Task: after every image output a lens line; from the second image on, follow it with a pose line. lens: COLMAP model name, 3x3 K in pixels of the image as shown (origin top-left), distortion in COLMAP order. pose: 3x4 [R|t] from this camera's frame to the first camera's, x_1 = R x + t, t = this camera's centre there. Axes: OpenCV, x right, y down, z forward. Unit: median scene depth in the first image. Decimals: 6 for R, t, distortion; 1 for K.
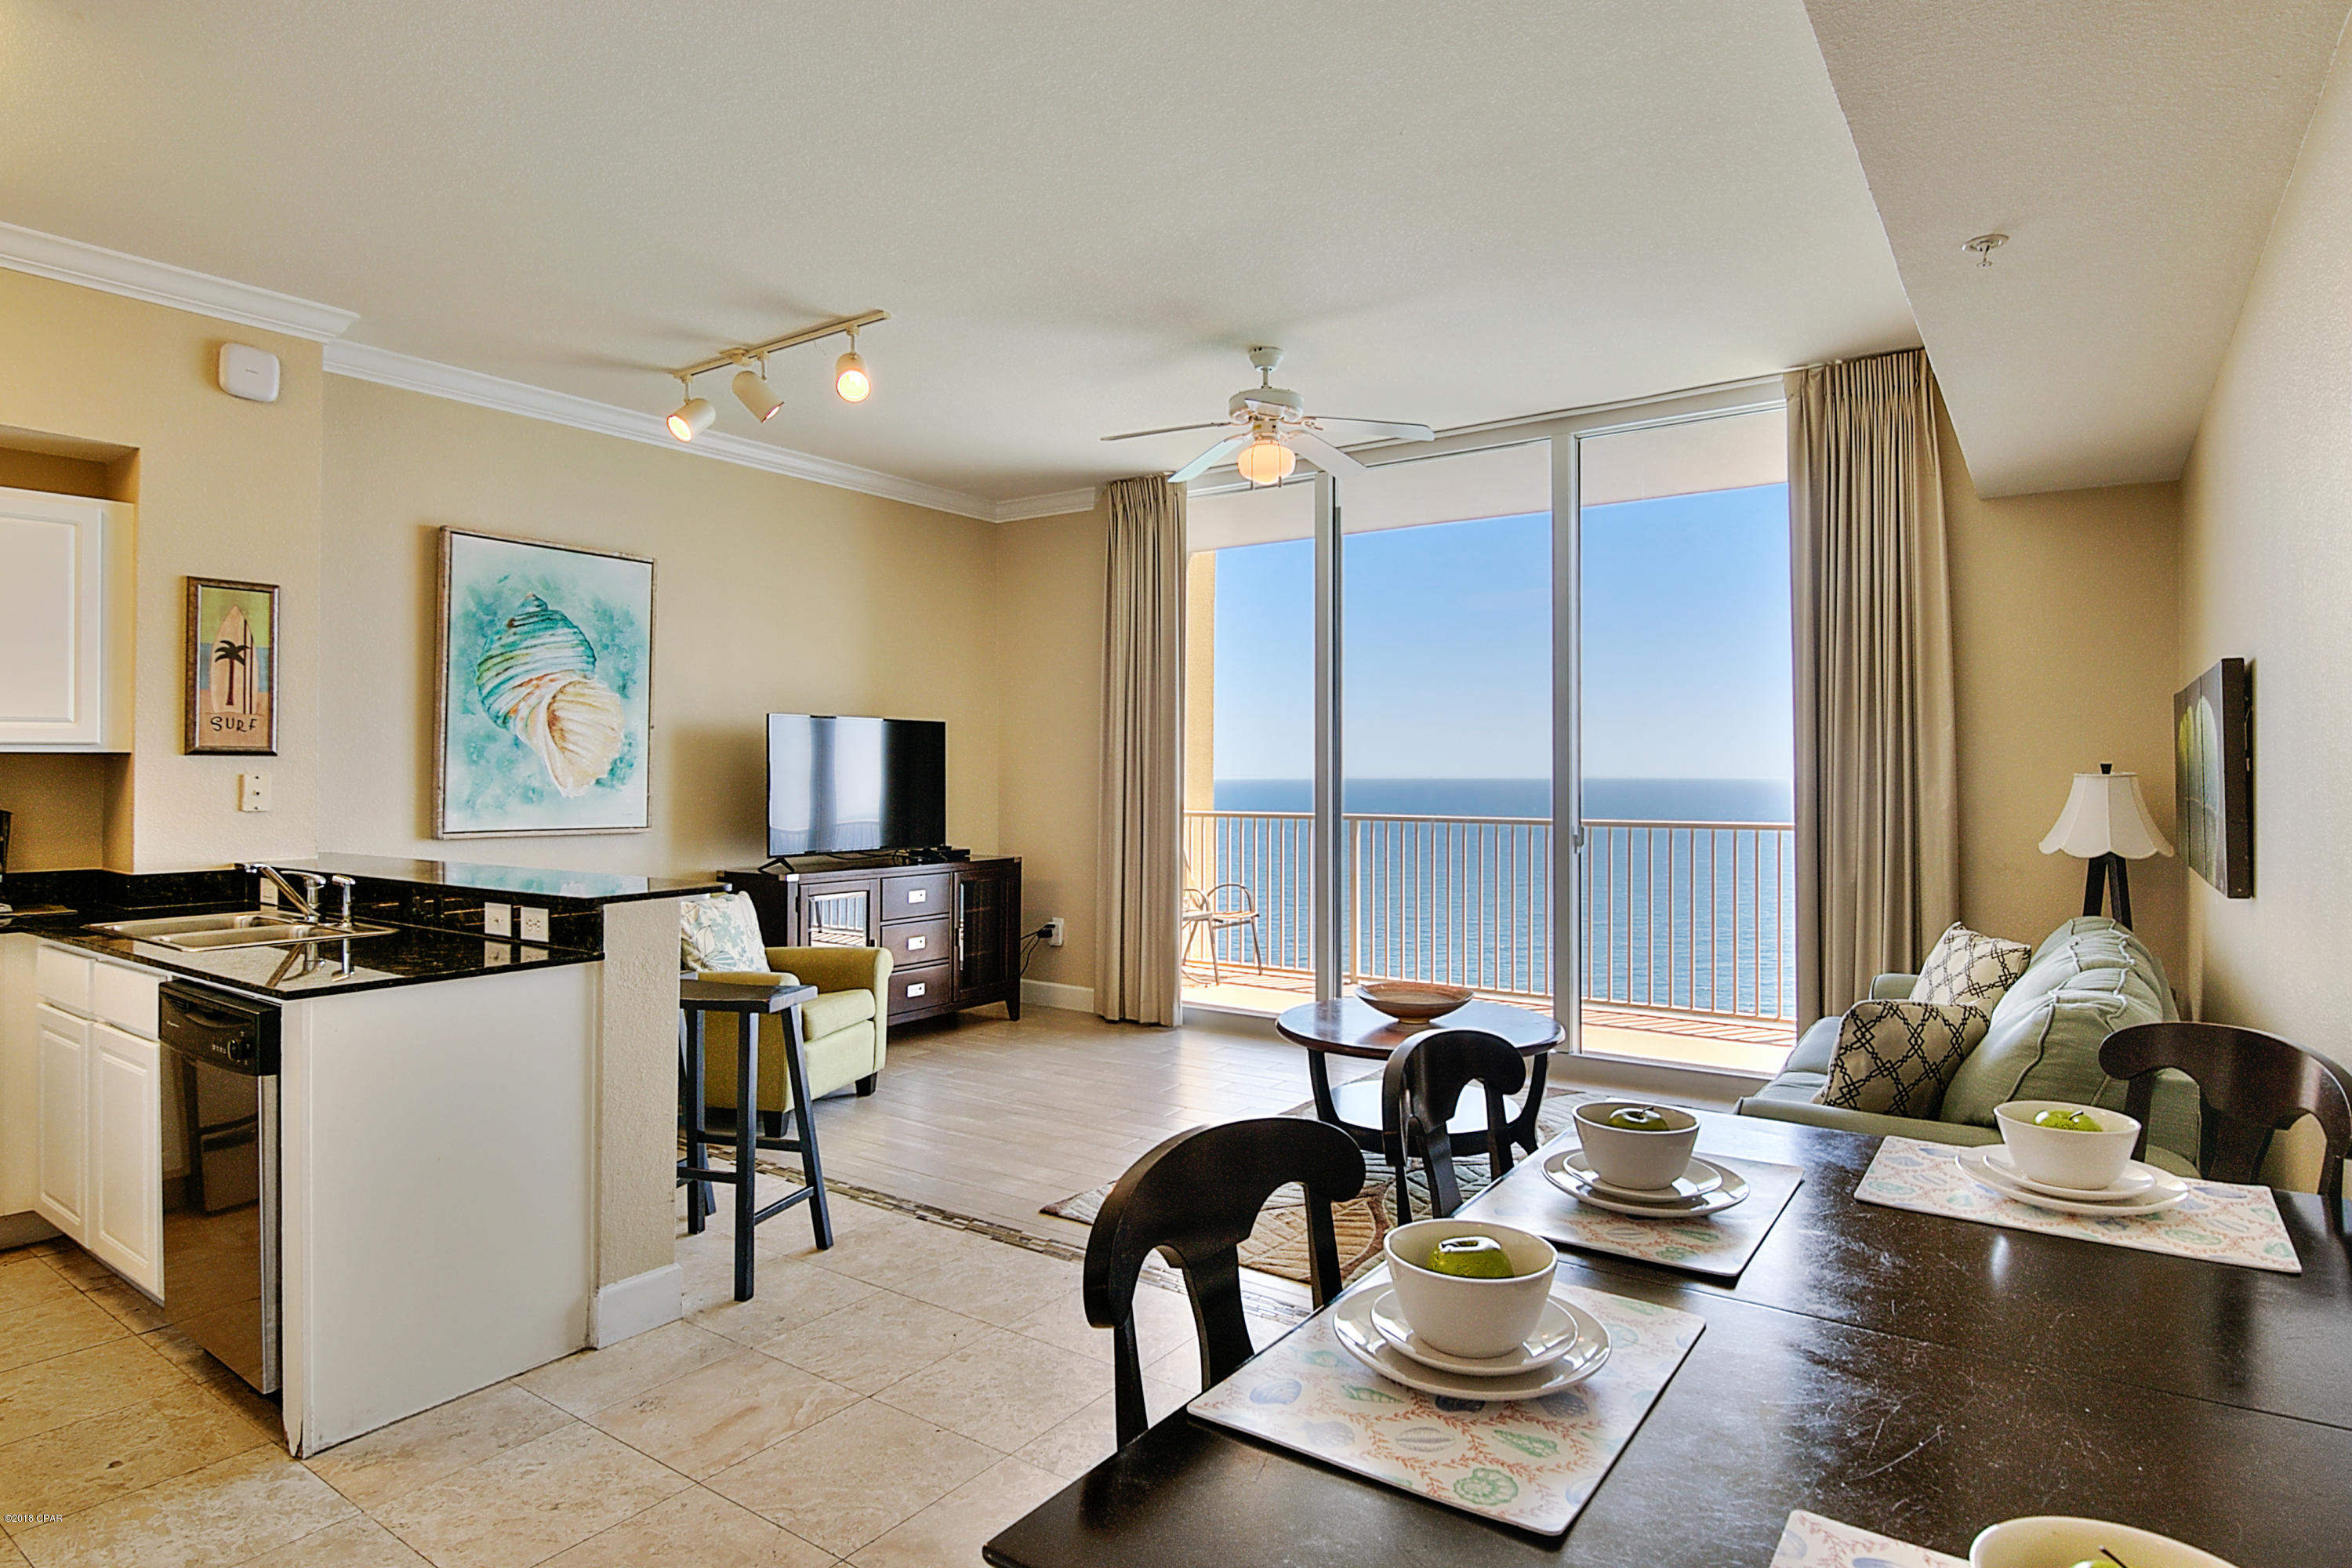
lens RADIAL K [[1261.5, 0, 1202.3], [0, 1261.5, 785.8], [0, 0, 1]] dist [-0.012180, -0.001039]
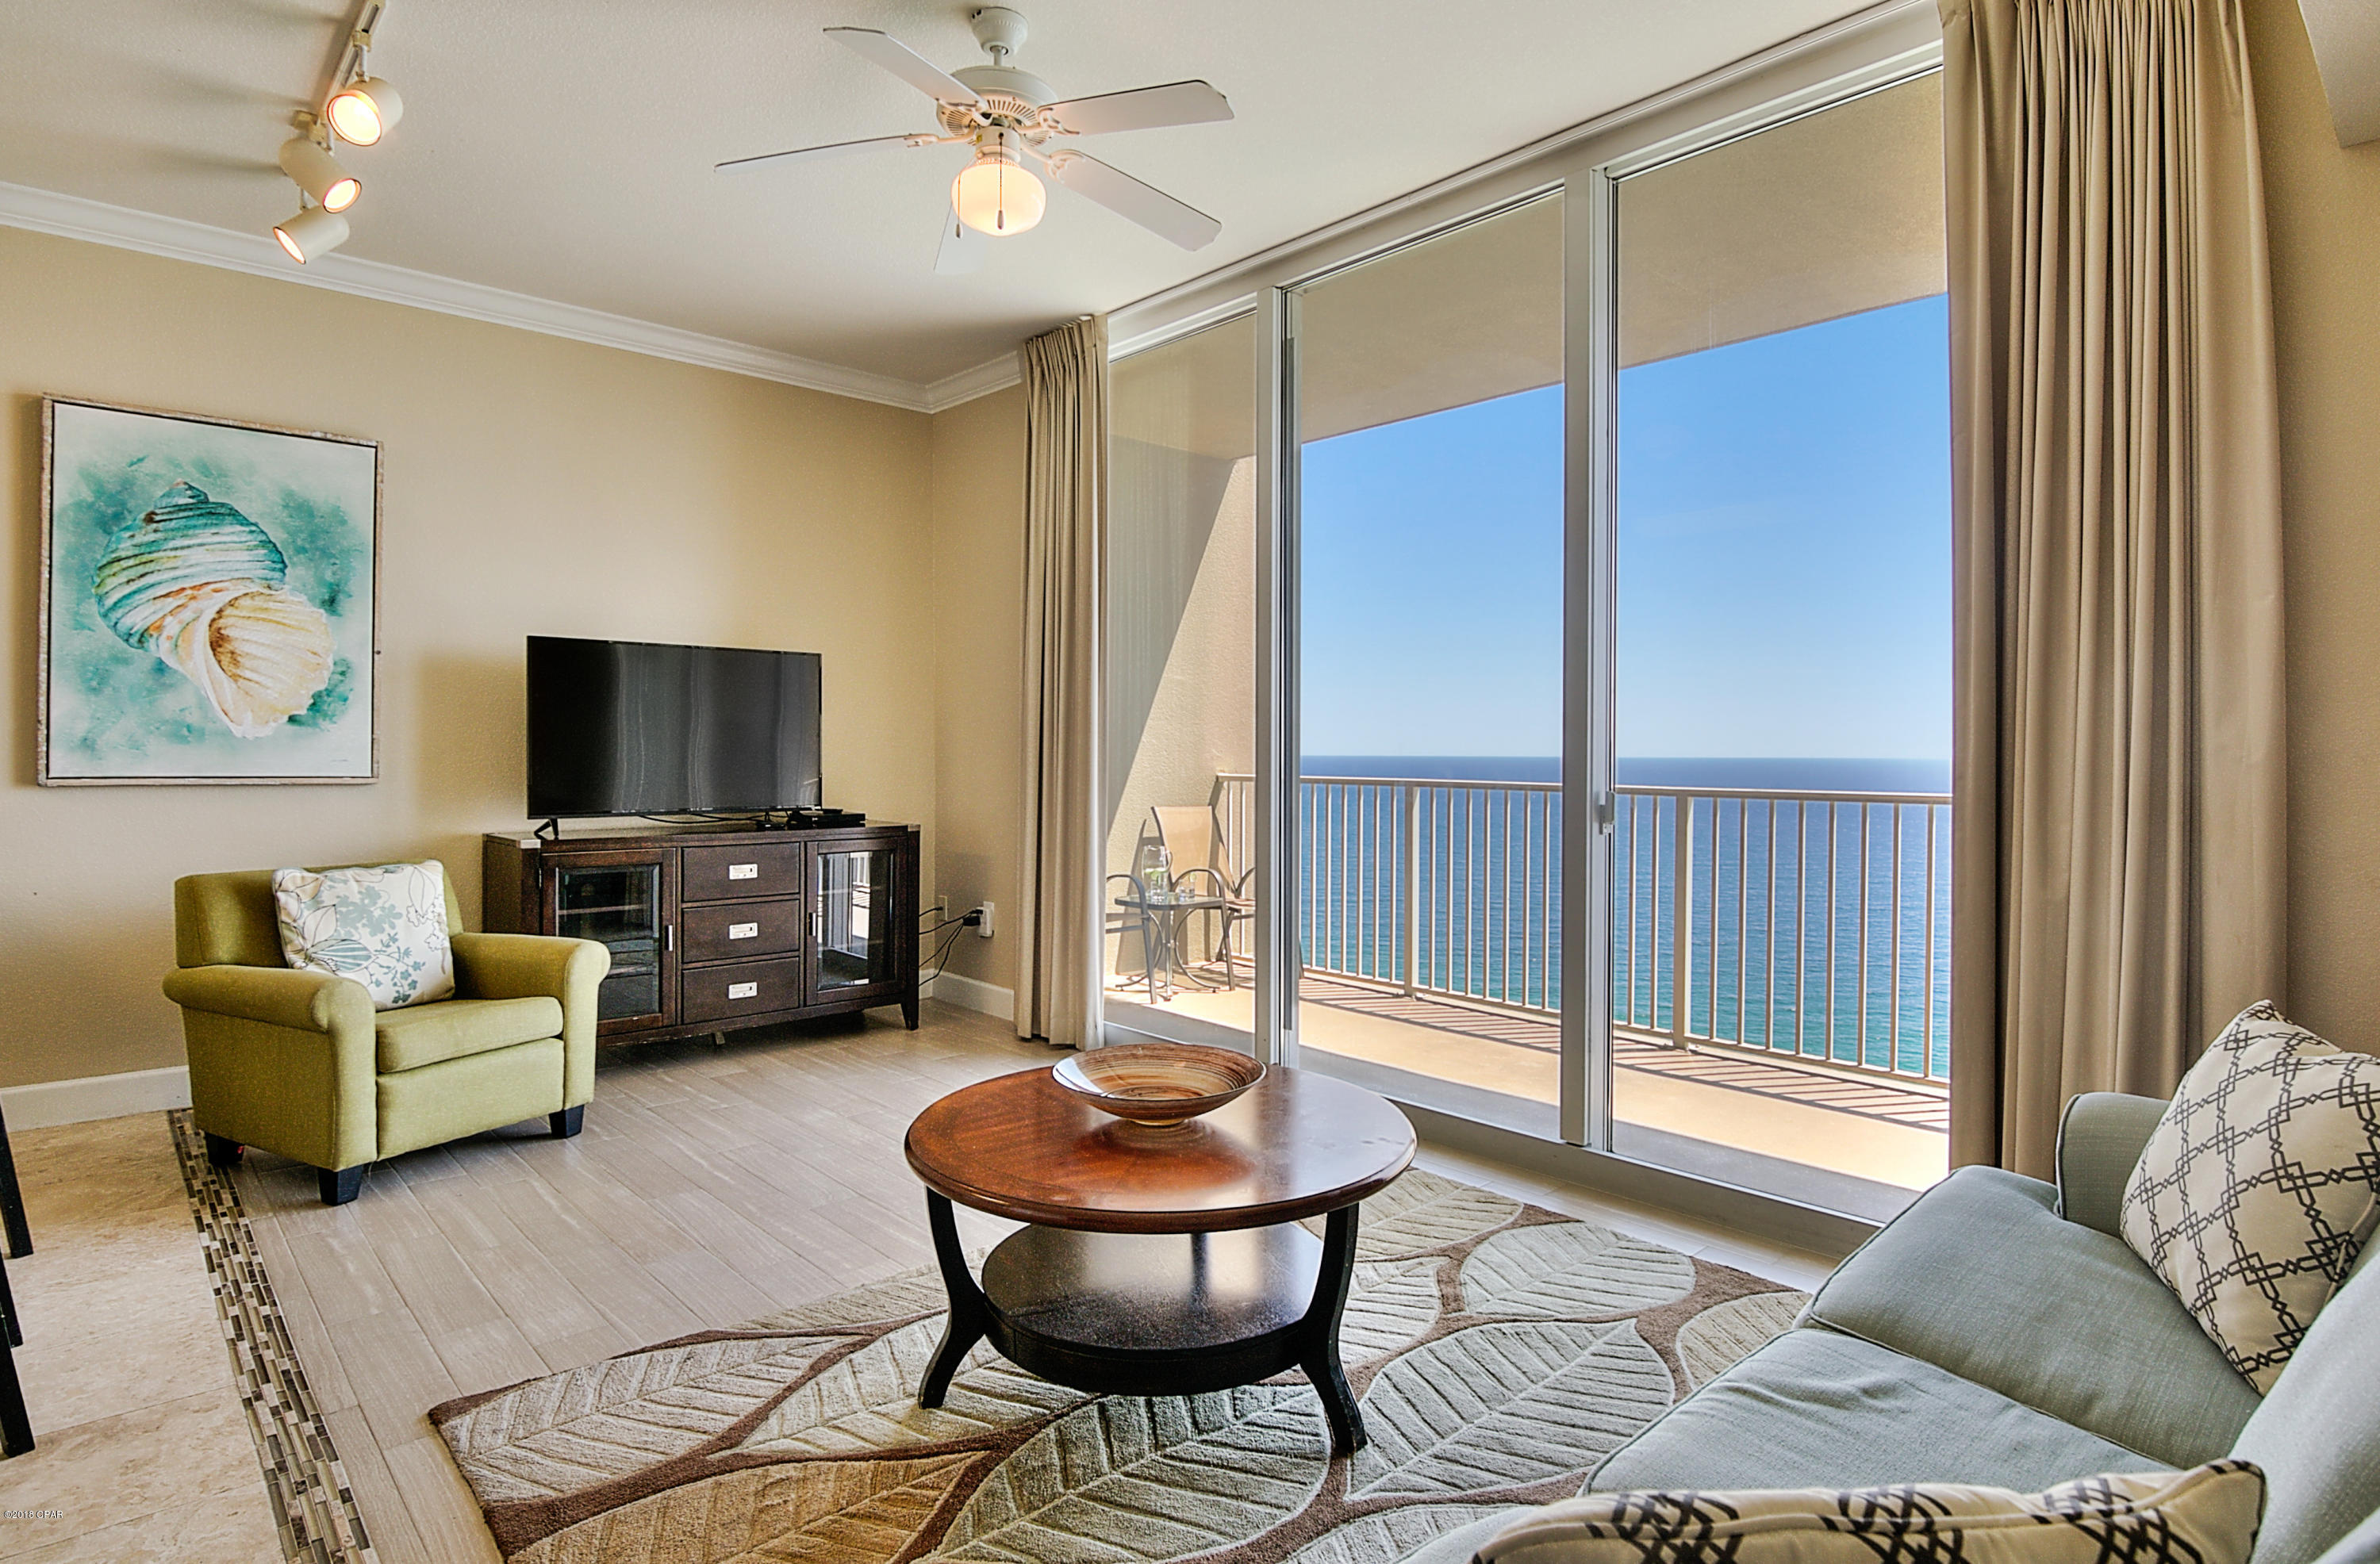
lens RADIAL K [[1208.4, 0, 1190.0], [0, 1208.4, 782.0], [0, 0, 1]] dist [-0.001123, -0.014556]
pose [[0.973354, 0.010675, -0.229057, 0.259964], [-0.006789, 0.999819, 0.017747, 0.020045], [0.229205, -0.015719, 0.973251, 0.397316]]
